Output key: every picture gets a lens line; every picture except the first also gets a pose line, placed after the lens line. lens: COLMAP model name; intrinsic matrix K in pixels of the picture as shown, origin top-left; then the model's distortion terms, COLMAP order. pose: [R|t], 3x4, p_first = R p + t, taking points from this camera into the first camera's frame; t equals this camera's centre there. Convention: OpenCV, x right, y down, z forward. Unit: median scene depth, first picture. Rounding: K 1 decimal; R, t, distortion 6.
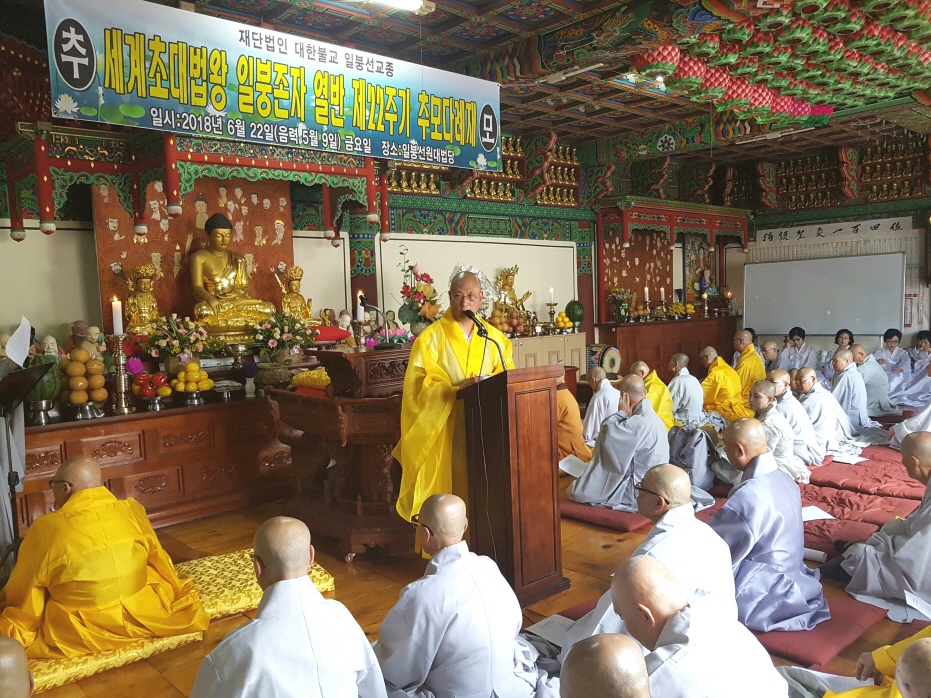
lens RADIAL K [[749.5, 0, 447.9], [0, 749.5, 360.6], [0, 0, 1]] dist [-0.017372, 0.030324]
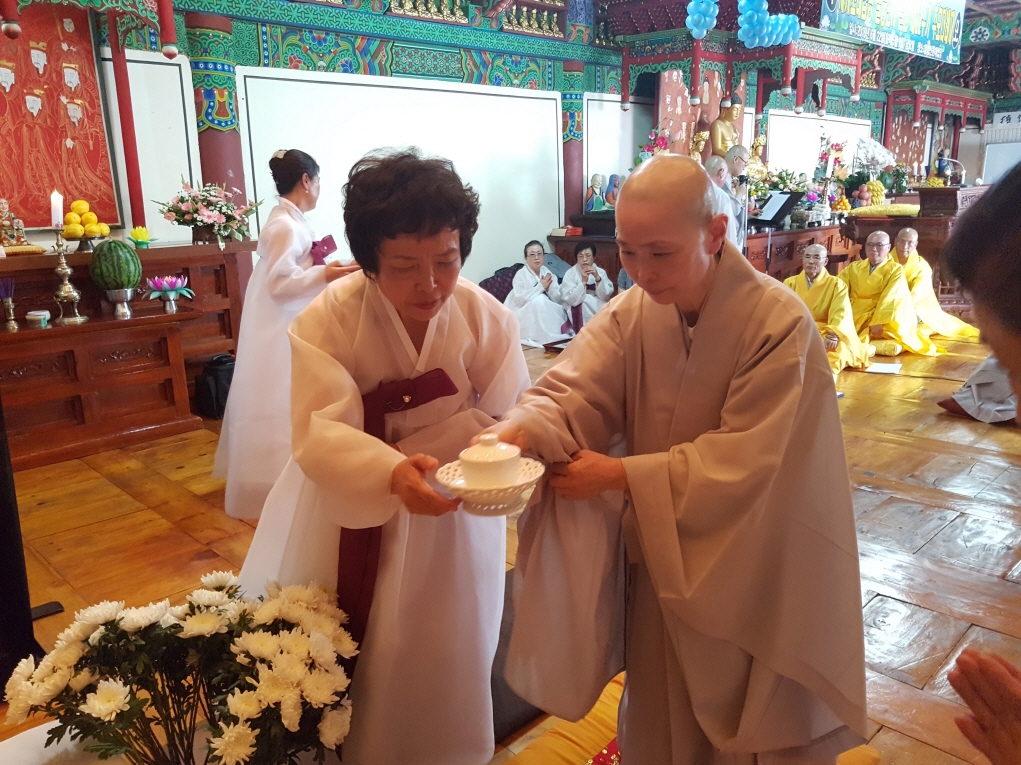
lens RADIAL K [[822.0, 0, 491.2], [0, 822.0, 395.2], [0, 0, 1]] dist [-0.017372, 0.030324]
pose [[0.998736, 0.002143, 0.050227, -0.571101], [-0.010395, 0.986301, 0.164625, 0.069574], [-0.049187, -0.164939, 0.985077, -0.352858]]
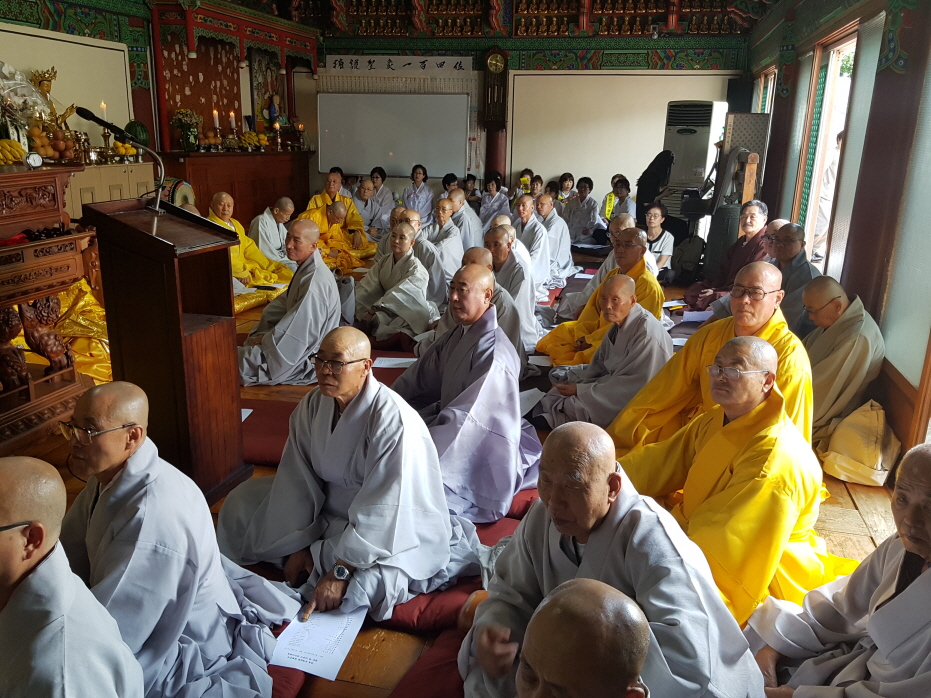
lens RADIAL K [[792.2, 0, 465.5], [0, 792.2, 349.0], [0, 0, 1]] dist [0.125598, -0.202924]
pose [[0.819704, -0.099519, 0.564076, -0.057154], [-0.006149, 0.983205, 0.182402, 0.000199], [-0.572754, -0.152984, 0.805325, 0.071124]]
